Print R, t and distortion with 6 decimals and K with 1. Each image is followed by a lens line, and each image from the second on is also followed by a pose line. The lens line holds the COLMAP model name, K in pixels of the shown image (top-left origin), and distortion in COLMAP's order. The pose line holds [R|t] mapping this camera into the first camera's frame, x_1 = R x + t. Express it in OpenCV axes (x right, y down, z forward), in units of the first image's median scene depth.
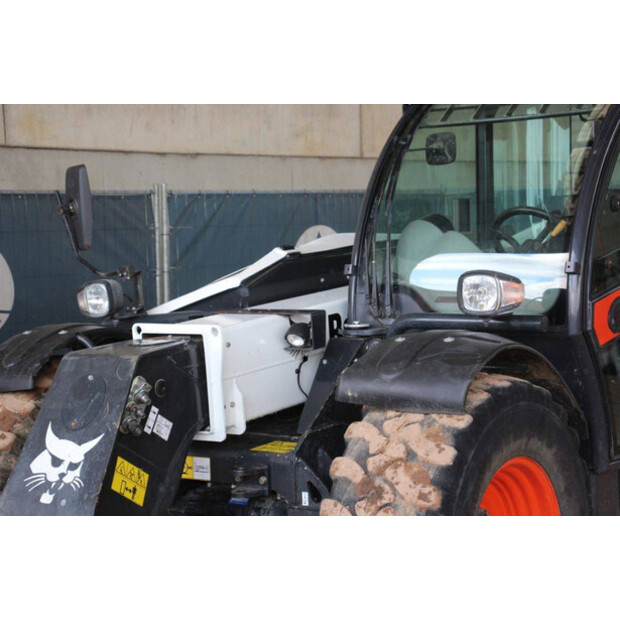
lens RADIAL K [[1450.3, 0, 310.0], [0, 1450.3, 310.0], [0, 0, 1]] dist [0.547444, -0.144215]
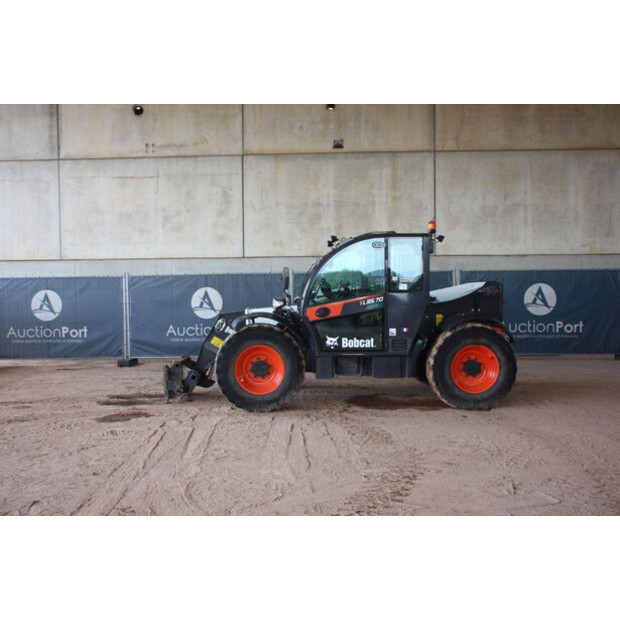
lens RADIAL K [[633.1, 0, 310.0], [0, 633.1, 310.0], [0, 0, 1]] dist [-0.116688, 0.231841]
pose [[0.597647, 0.055323, -0.799848, 1.493075], [-0.056929, 0.998027, 0.026492, -0.043495], [0.799736, 0.029702, 0.599617, 0.091029]]
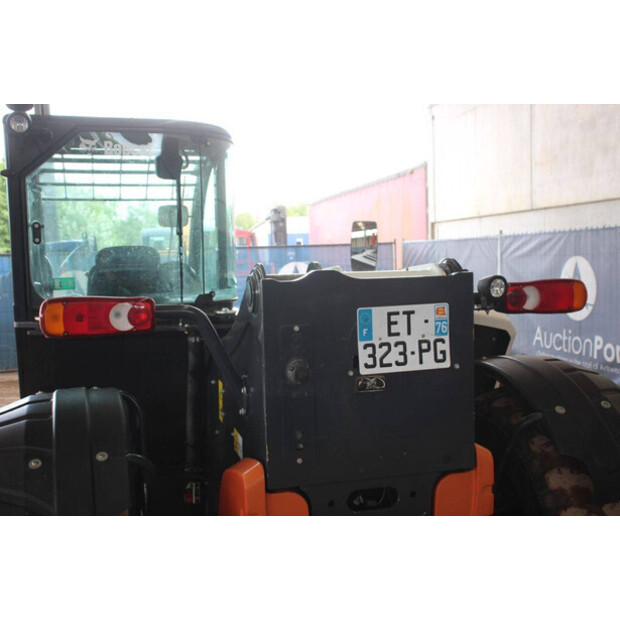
lens RADIAL K [[782.4, 0, 309.9], [0, 782.4, 320.7], [0, 0, 1]] dist [-0.009706, 0.008279]
pose [[-0.624500, 0.112140, -0.772932, 0.721834], [-0.000764, 0.989550, 0.144185, -0.142599], [0.781024, 0.090634, -0.617889, 1.884783]]
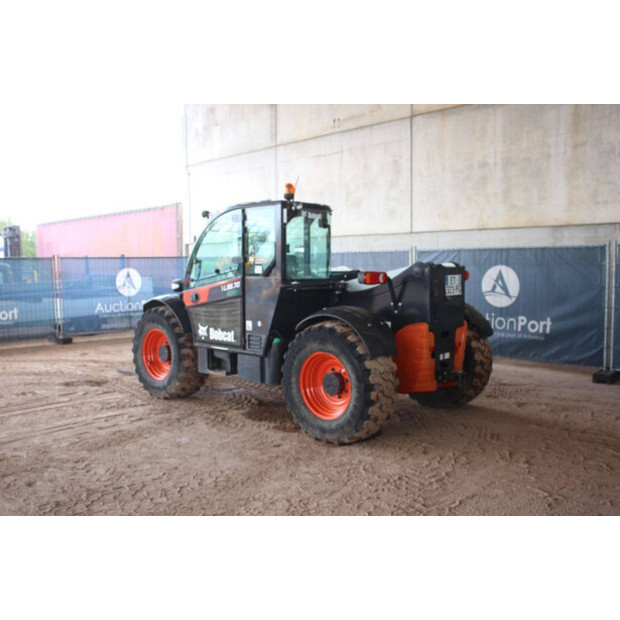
lens RADIAL K [[630.8, 0, 312.8], [0, 630.8, 307.5], [0, 0, 1]] dist [-0.060794, 0.017178]
pose [[-0.137266, 0.098542, -0.985620, 1.597458], [-0.050677, 0.993037, 0.106341, -0.139640], [0.989237, 0.064546, -0.131317, 1.535736]]
